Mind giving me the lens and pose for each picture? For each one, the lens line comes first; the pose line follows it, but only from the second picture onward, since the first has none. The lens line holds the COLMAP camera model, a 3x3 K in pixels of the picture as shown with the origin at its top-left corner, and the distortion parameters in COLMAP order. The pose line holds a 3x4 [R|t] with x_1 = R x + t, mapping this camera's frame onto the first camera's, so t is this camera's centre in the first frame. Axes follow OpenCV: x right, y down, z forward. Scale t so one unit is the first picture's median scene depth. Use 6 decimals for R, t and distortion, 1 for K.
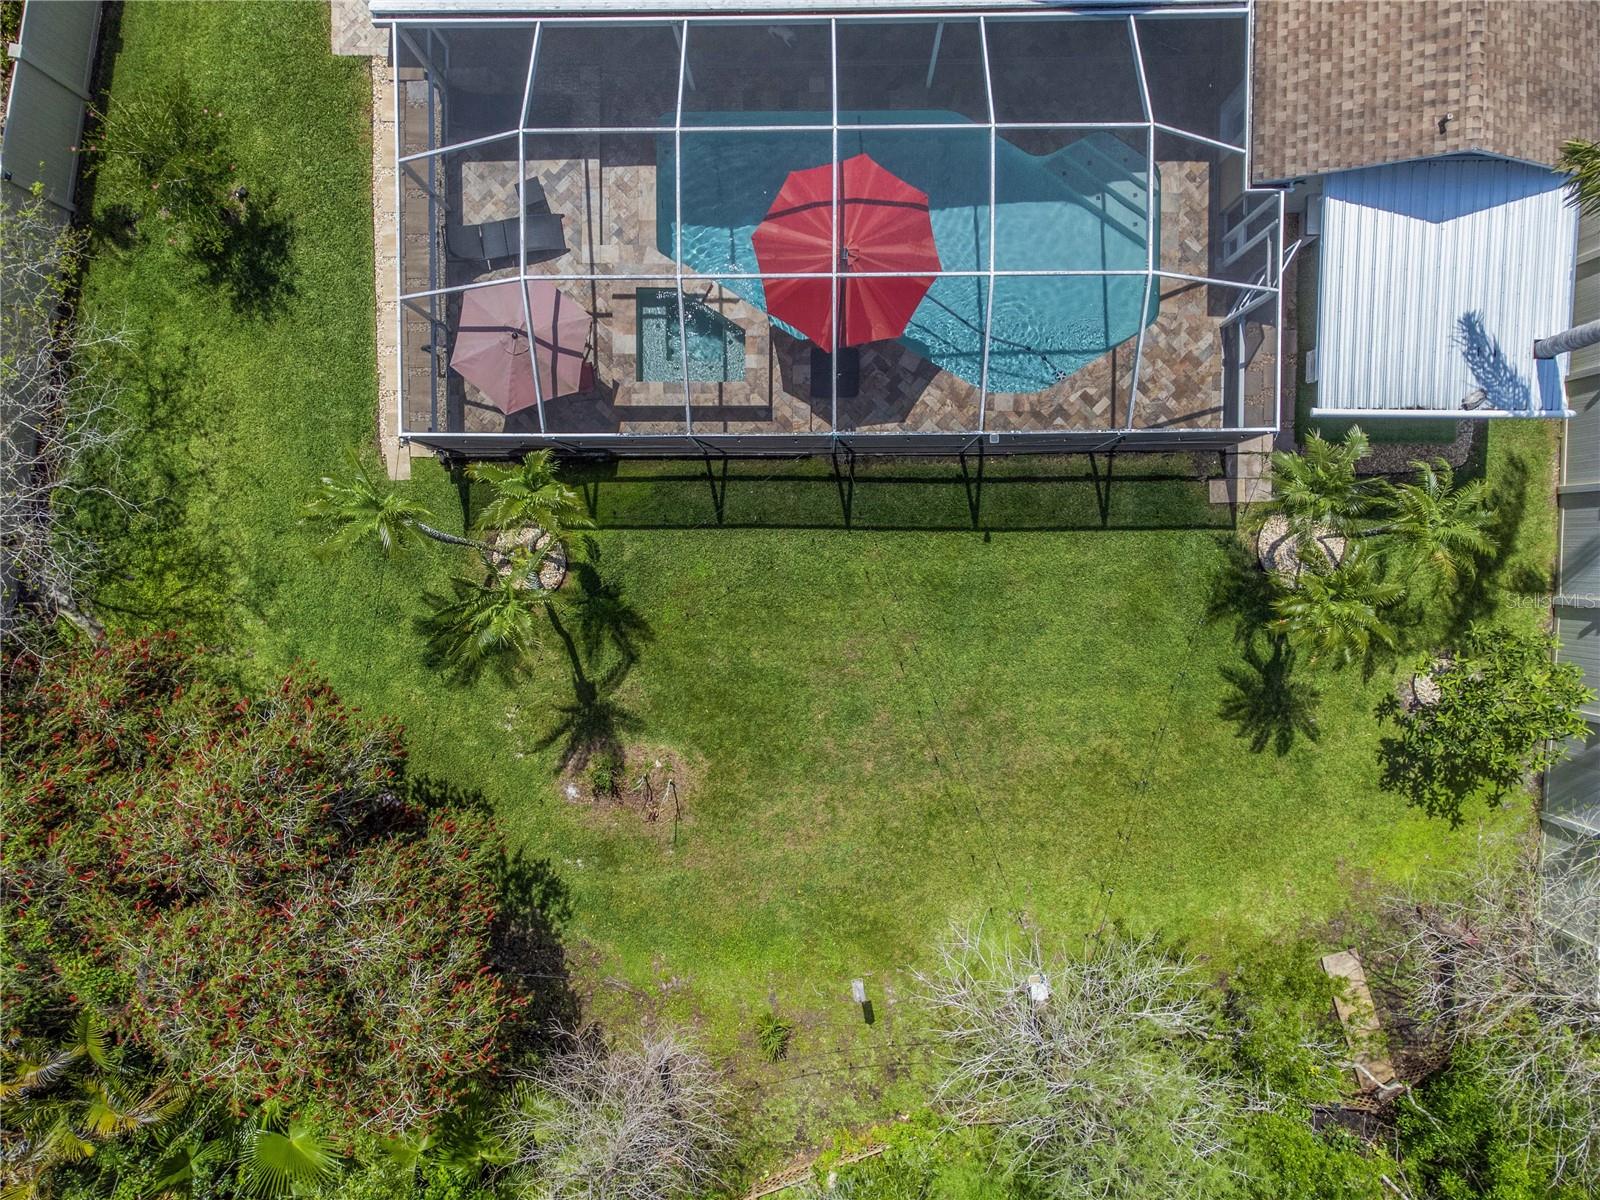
lens RADIAL K [[1191.5, 0, 800.0], [0, 1191.5, 600.0], [0, 0, 1]] dist [0.018221, -0.000233]
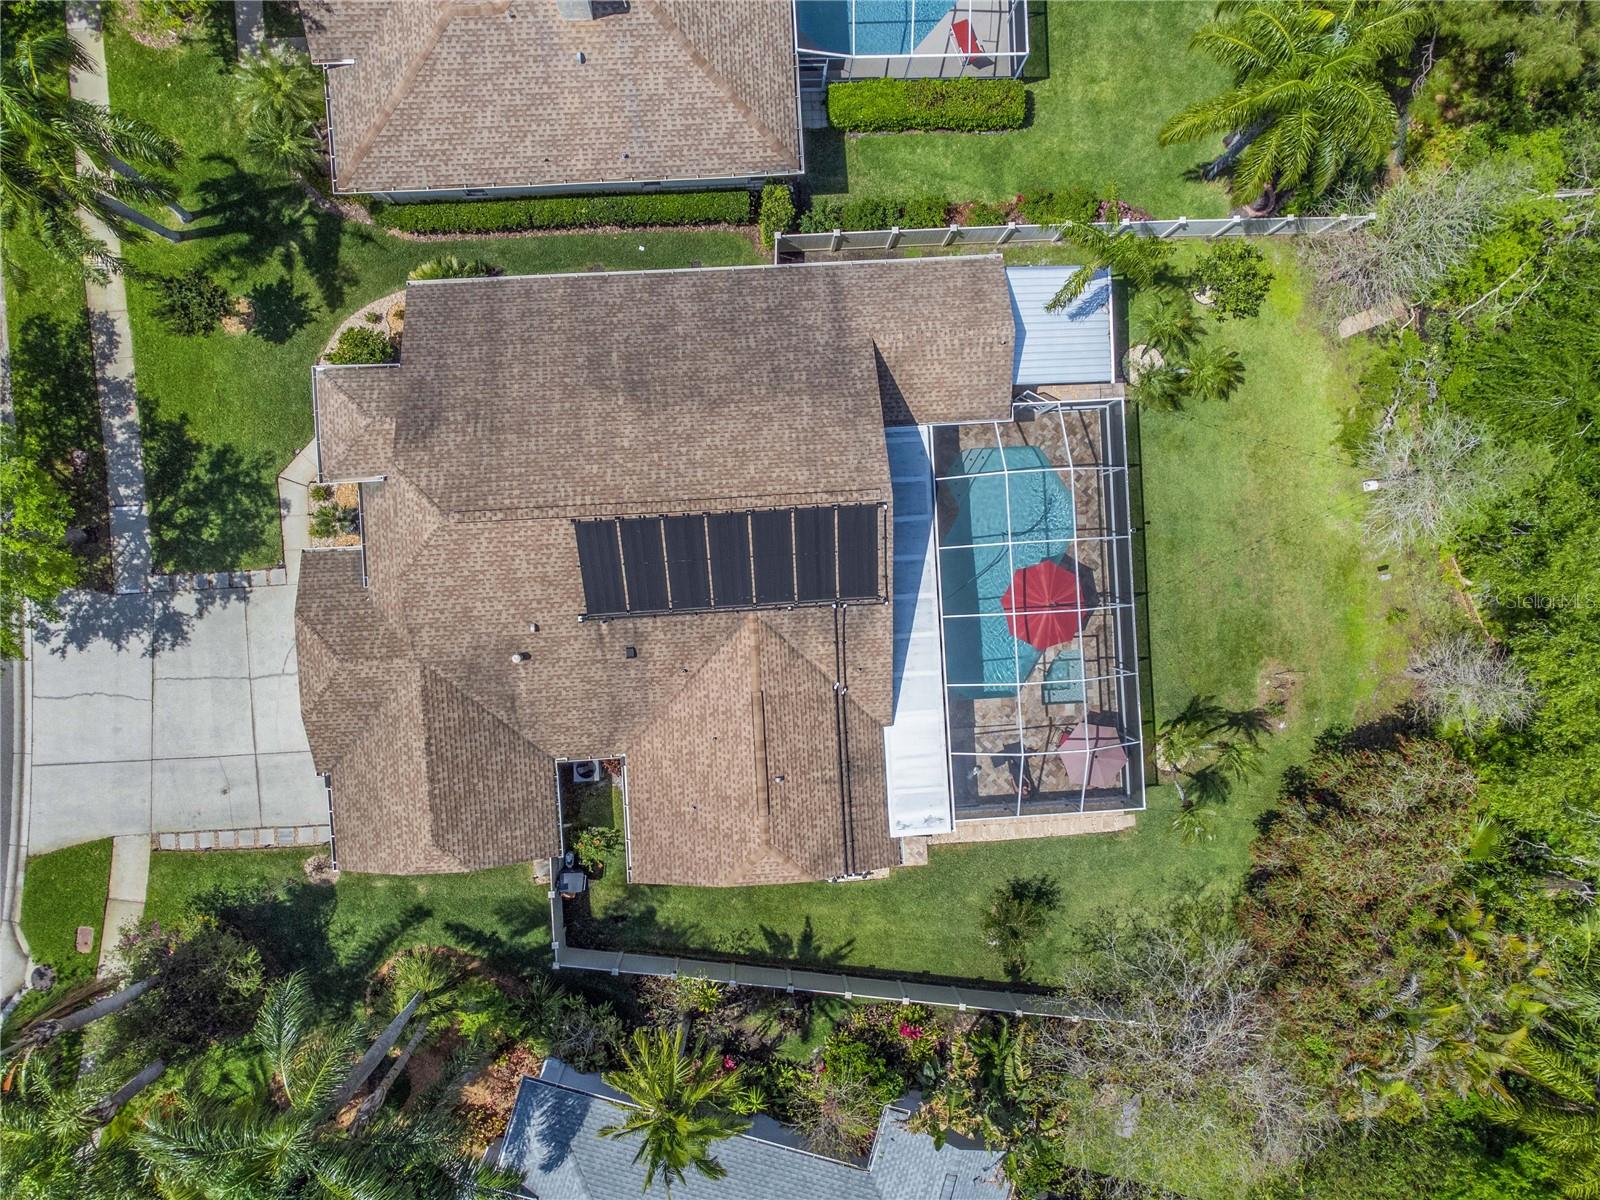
lens RADIAL K [[1191.5, 0, 800.0], [0, 1191.5, 600.0], [0, 0, 1]] dist [0.018221, -0.000233]
pose [[-0.056959, -0.998368, -0.004209, 0.069962], [0.998217, -0.057025, 0.017614, -0.667103], [-0.017825, -0.003199, 0.999836, -0.973003]]
